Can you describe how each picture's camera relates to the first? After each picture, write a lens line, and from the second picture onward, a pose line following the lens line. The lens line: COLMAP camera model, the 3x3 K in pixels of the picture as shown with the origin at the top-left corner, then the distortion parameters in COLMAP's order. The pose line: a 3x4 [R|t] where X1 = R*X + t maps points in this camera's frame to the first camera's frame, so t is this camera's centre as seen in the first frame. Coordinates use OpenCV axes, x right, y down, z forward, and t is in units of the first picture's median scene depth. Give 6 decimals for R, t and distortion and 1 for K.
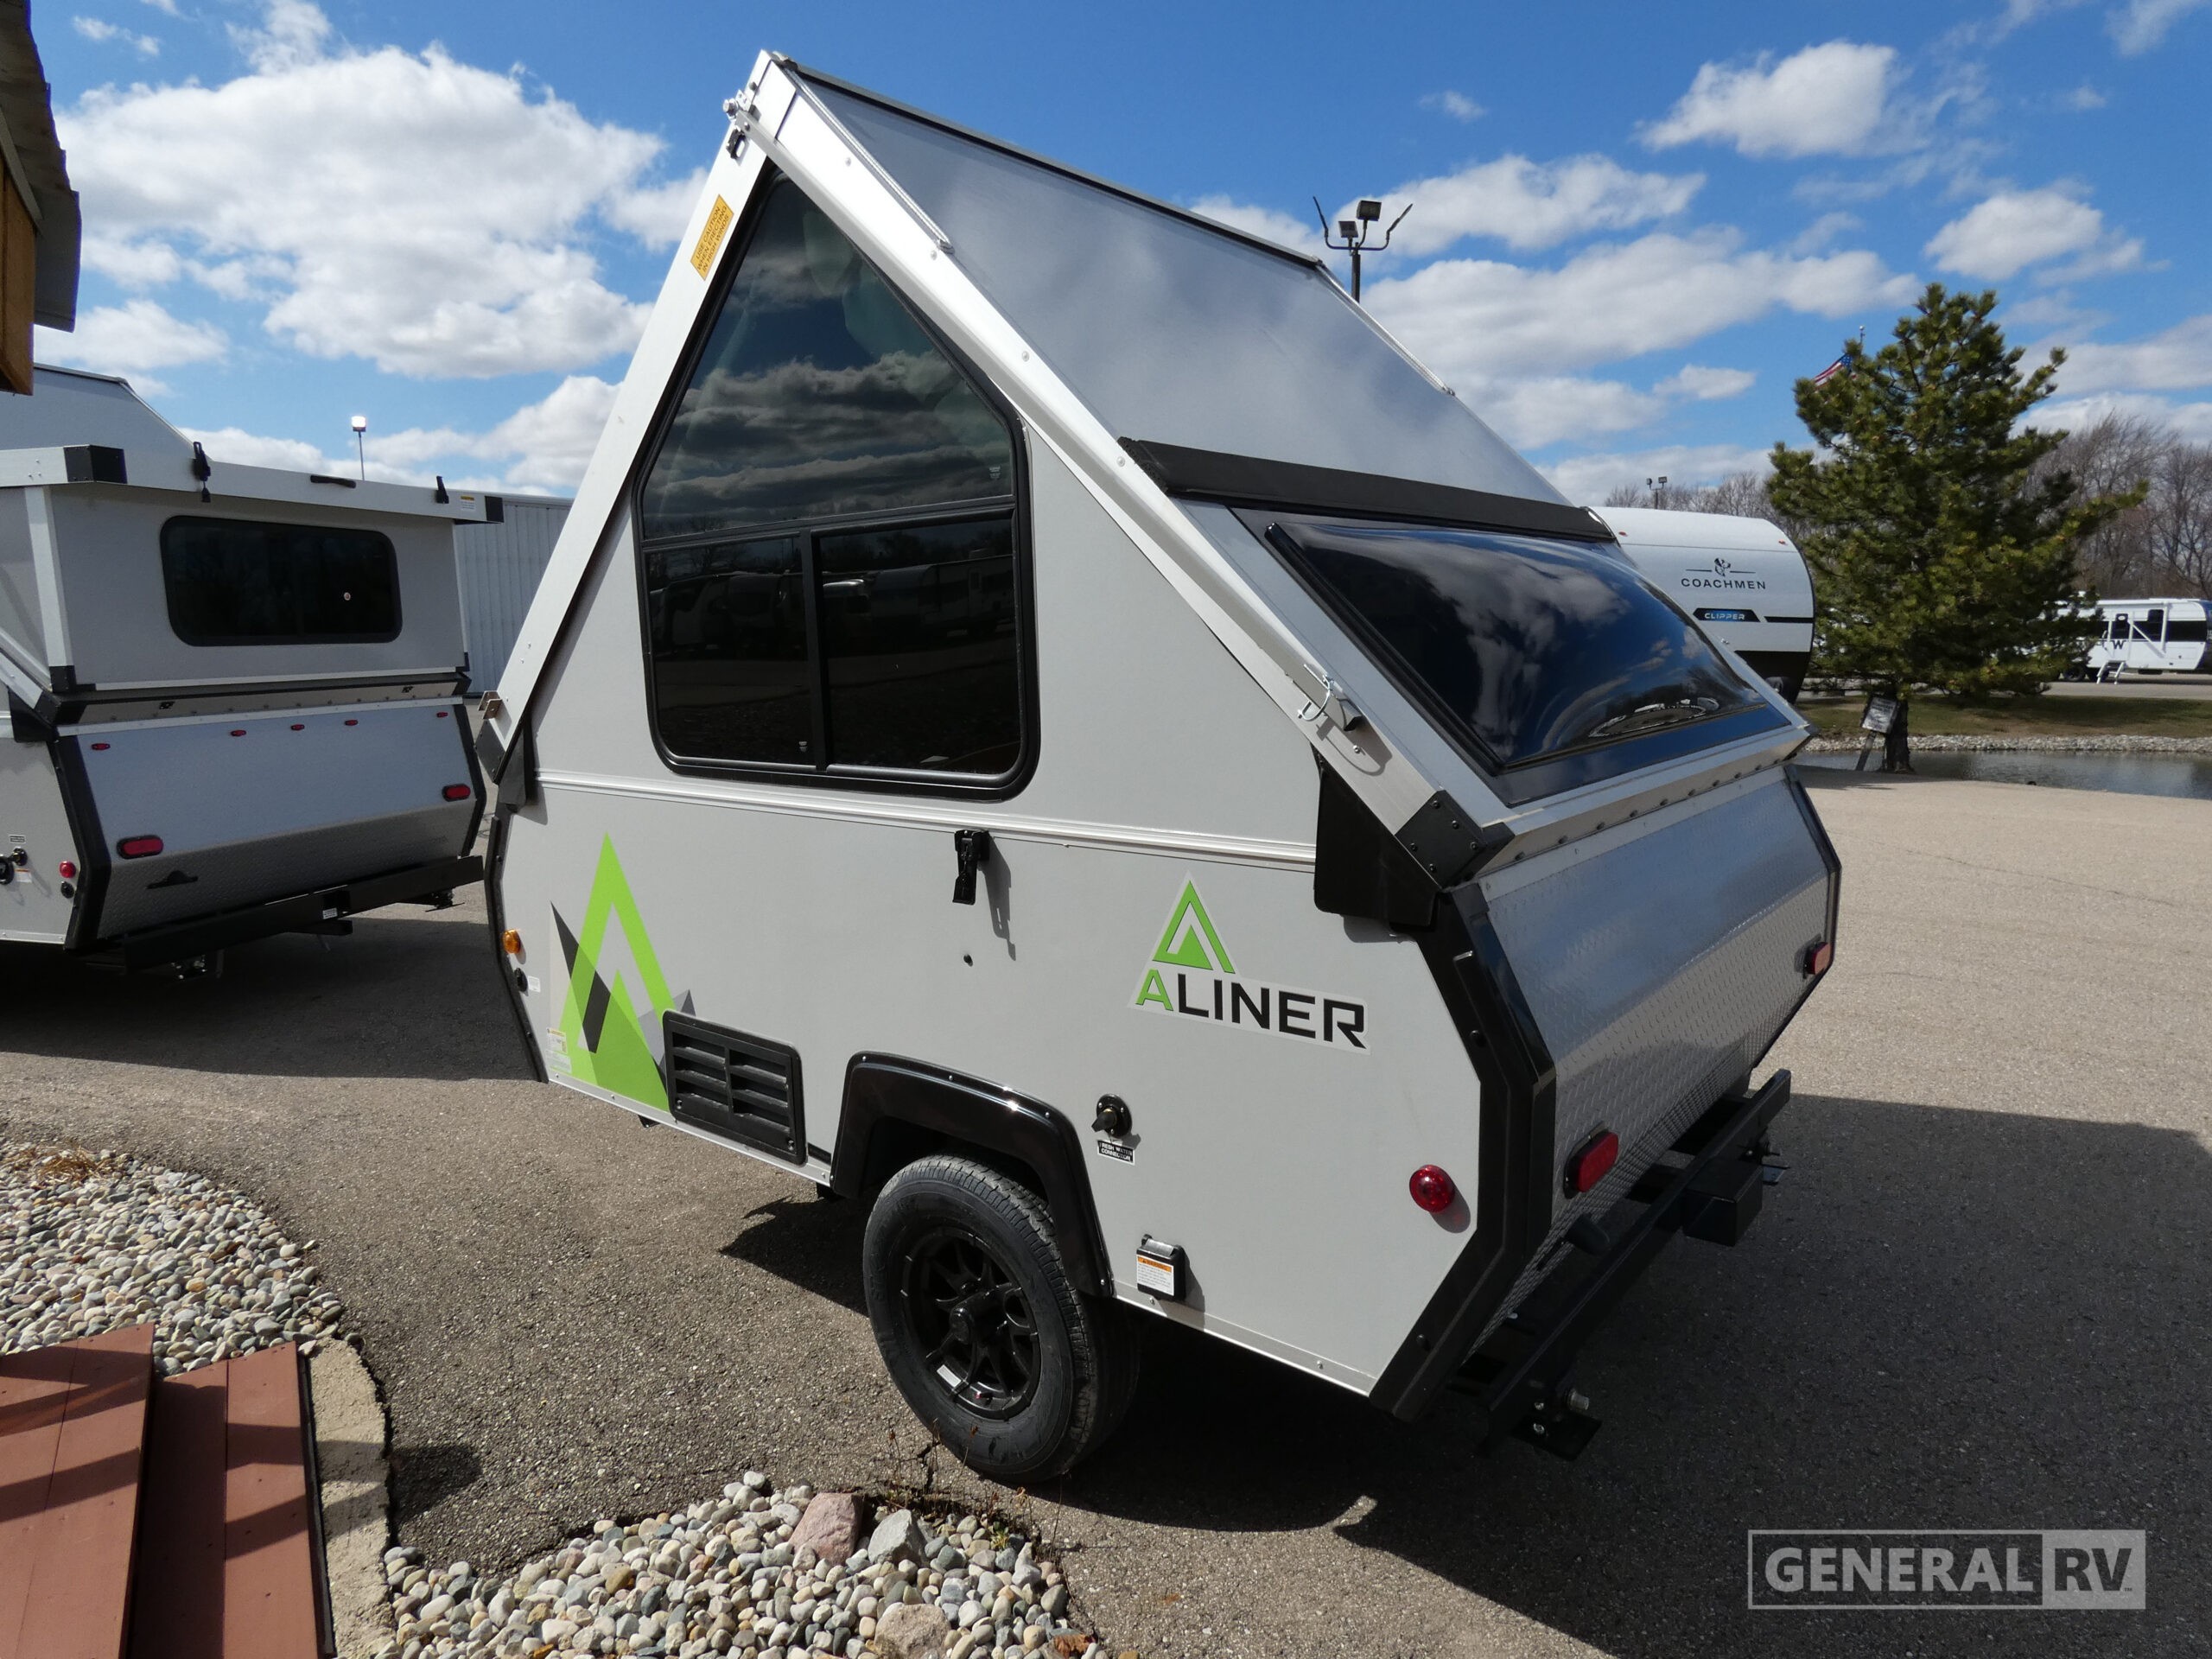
lens RADIAL K [[1324.6, 0, 1102.6], [0, 1324.6, 827.3], [0, 0, 1]] dist [-0.003499, -0.003984]
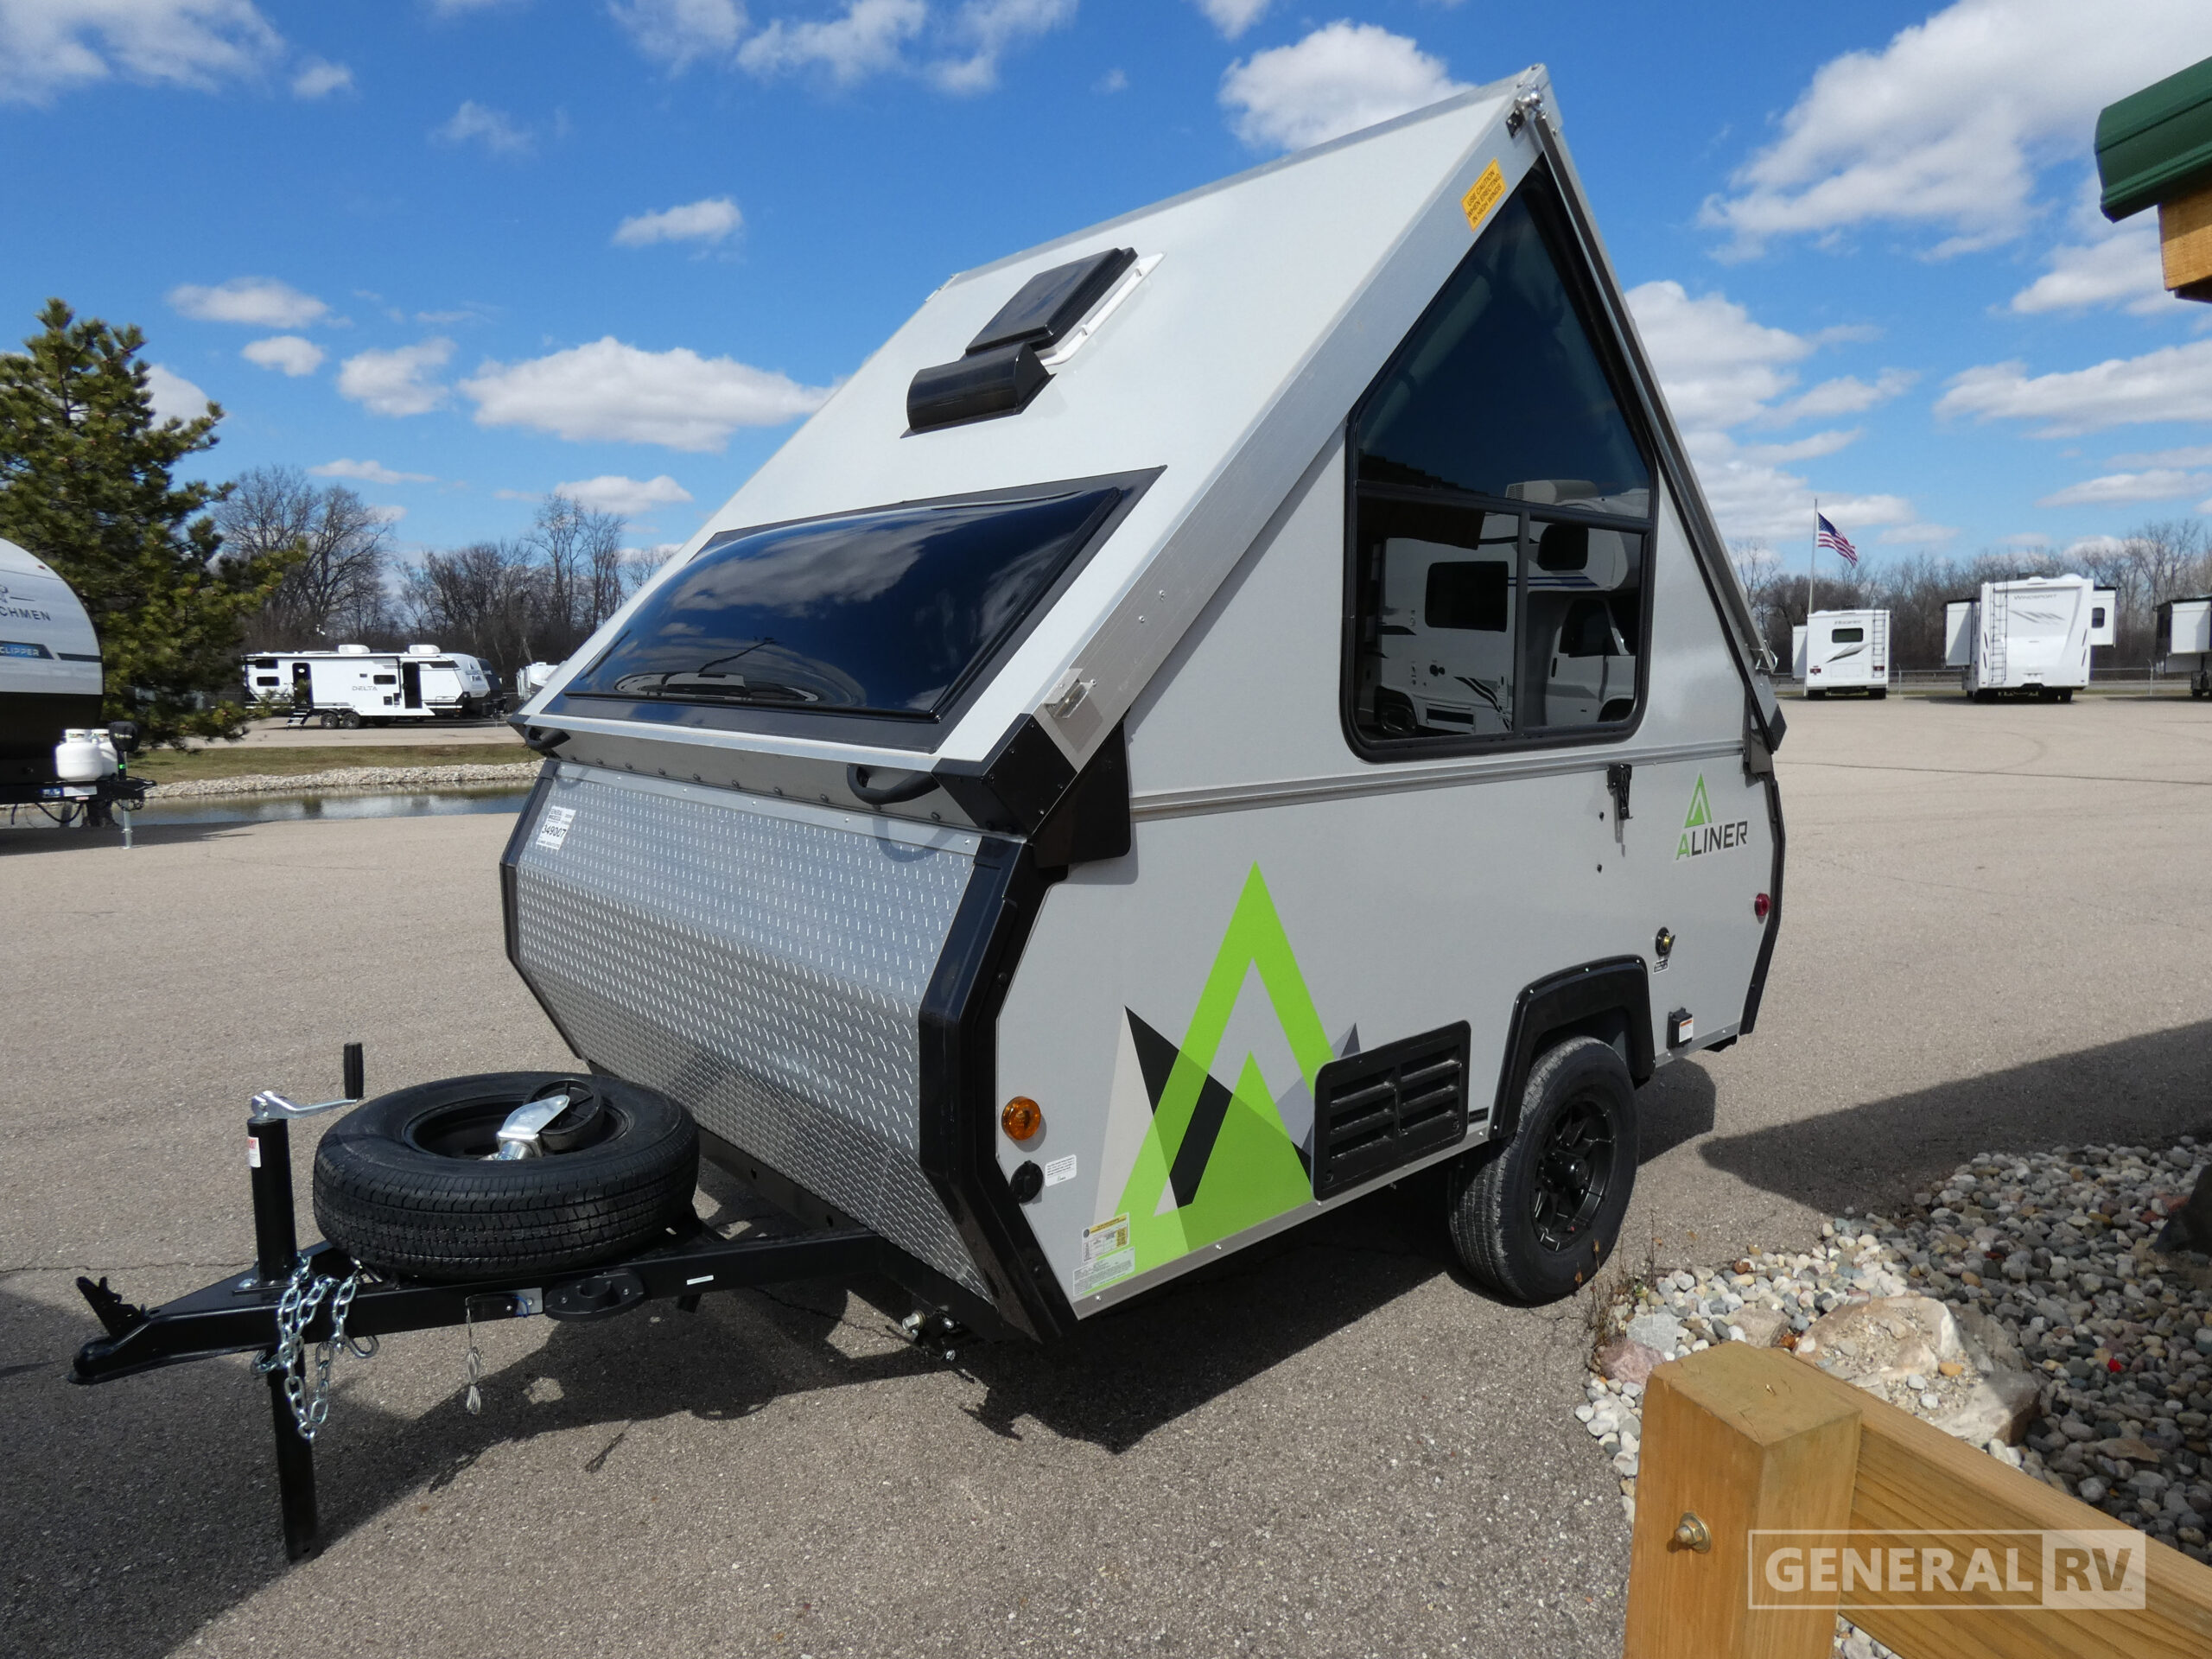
lens RADIAL K [[1324.6, 0, 1112.5], [0, 1324.6, 820.4], [0, 0, 1]] dist [-0.003499, -0.003984]
pose [[0.149948, -0.094435, 0.984174, -1.643029], [0.142388, 0.987114, 0.073023, -0.122868], [-0.978387, 0.129184, 0.161462, 1.433634]]
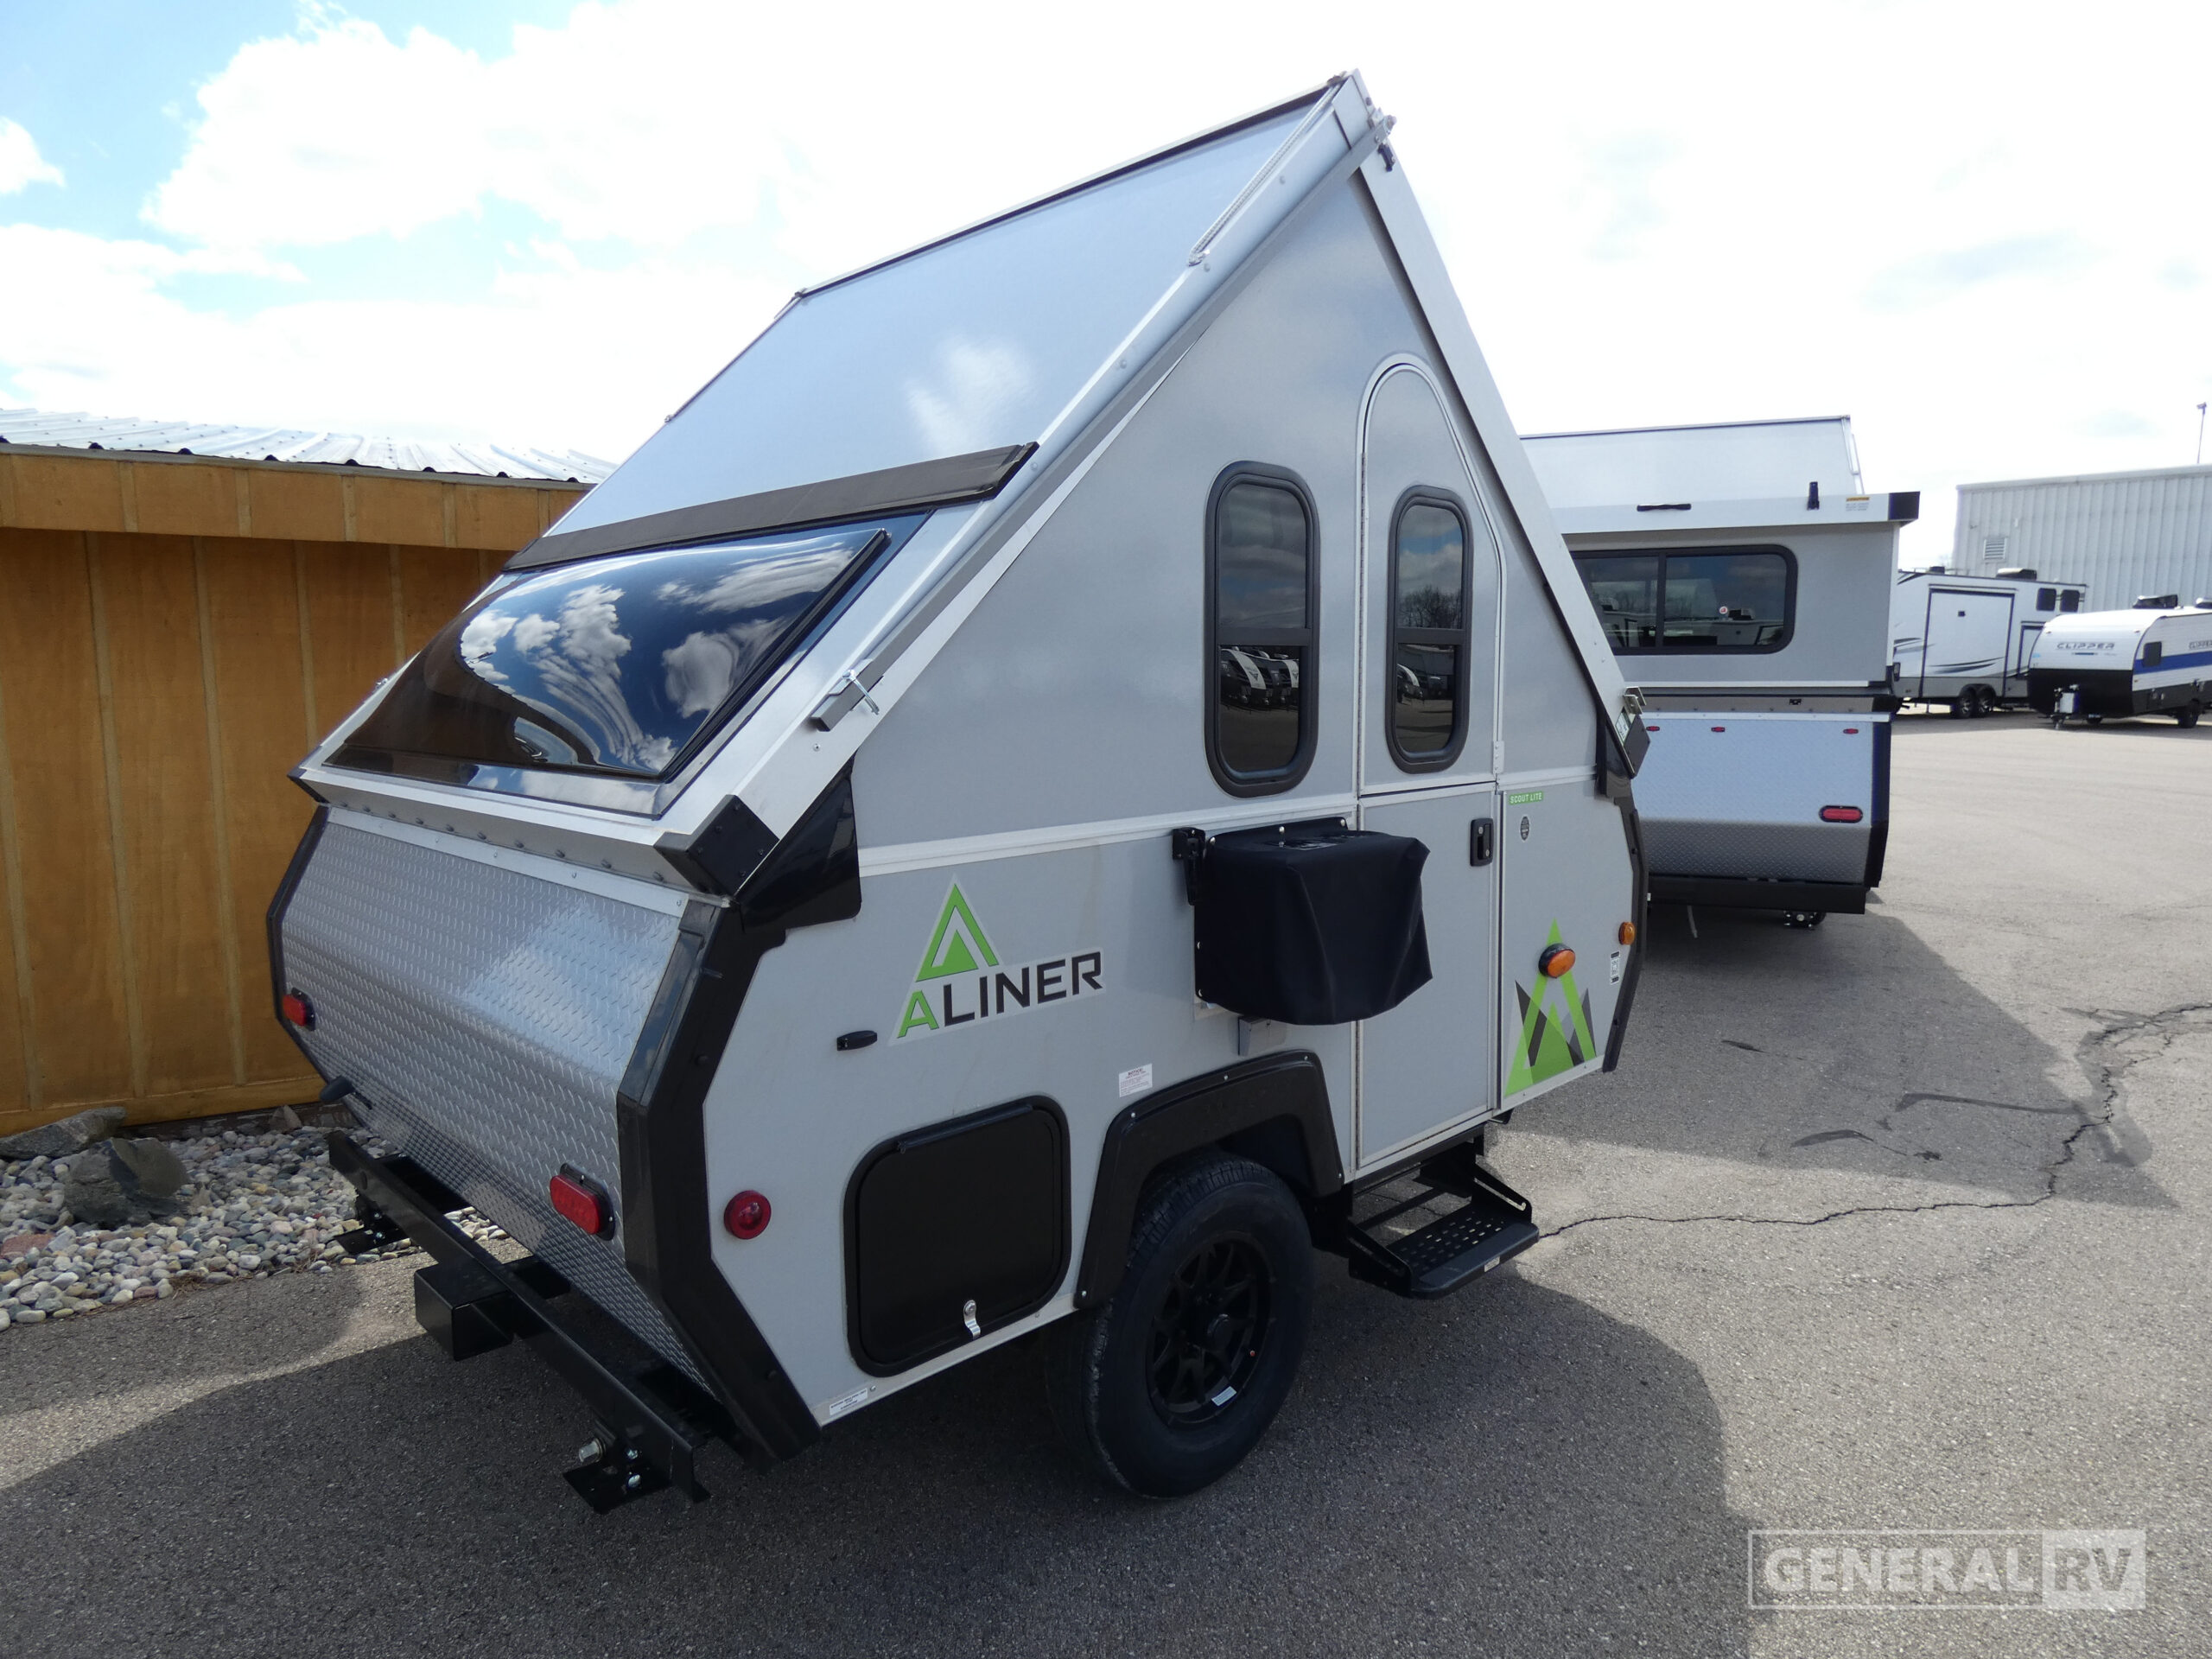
lens RADIAL K [[1324.6, 0, 1107.0], [0, 1324.6, 834.0], [0, 0, 1]] dist [-0.003499, -0.003984]
pose [[0.100705, -0.089432, 0.990889, -0.864710], [0.154452, 0.985283, 0.073229, -0.048325], [-0.982855, 0.145670, 0.113036, 0.763242]]
